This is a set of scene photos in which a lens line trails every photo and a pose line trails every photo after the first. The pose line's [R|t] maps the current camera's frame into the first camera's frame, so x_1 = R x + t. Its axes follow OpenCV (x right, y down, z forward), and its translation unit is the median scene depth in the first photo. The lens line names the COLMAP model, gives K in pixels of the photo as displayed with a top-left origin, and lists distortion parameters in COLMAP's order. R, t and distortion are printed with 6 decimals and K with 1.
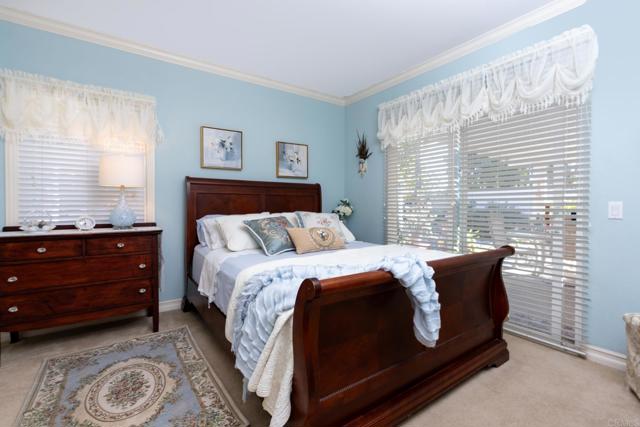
lens RADIAL K [[291.5, 0, 320.0], [0, 291.5, 213.5], [0, 0, 1]] dist [-0.000235, 0.000269]
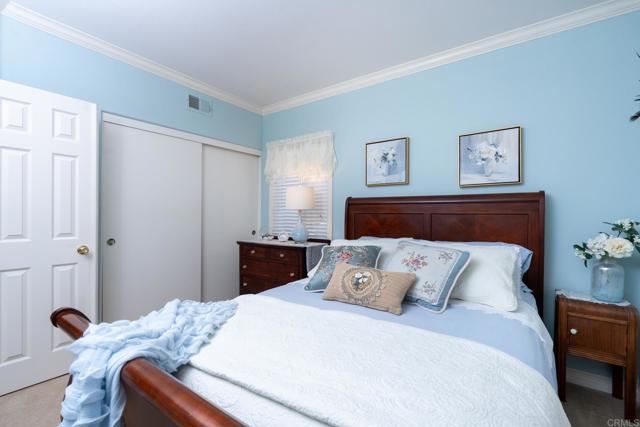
lens RADIAL K [[291.5, 0, 320.0], [0, 291.5, 213.5], [0, 0, 1]] dist [-0.000235, 0.000269]
pose [[0.329987, -0.002590, -0.943982, 0.437406], [-0.035203, 0.999267, -0.015047, -0.046209], [0.943329, 0.038196, 0.329654, 0.519976]]
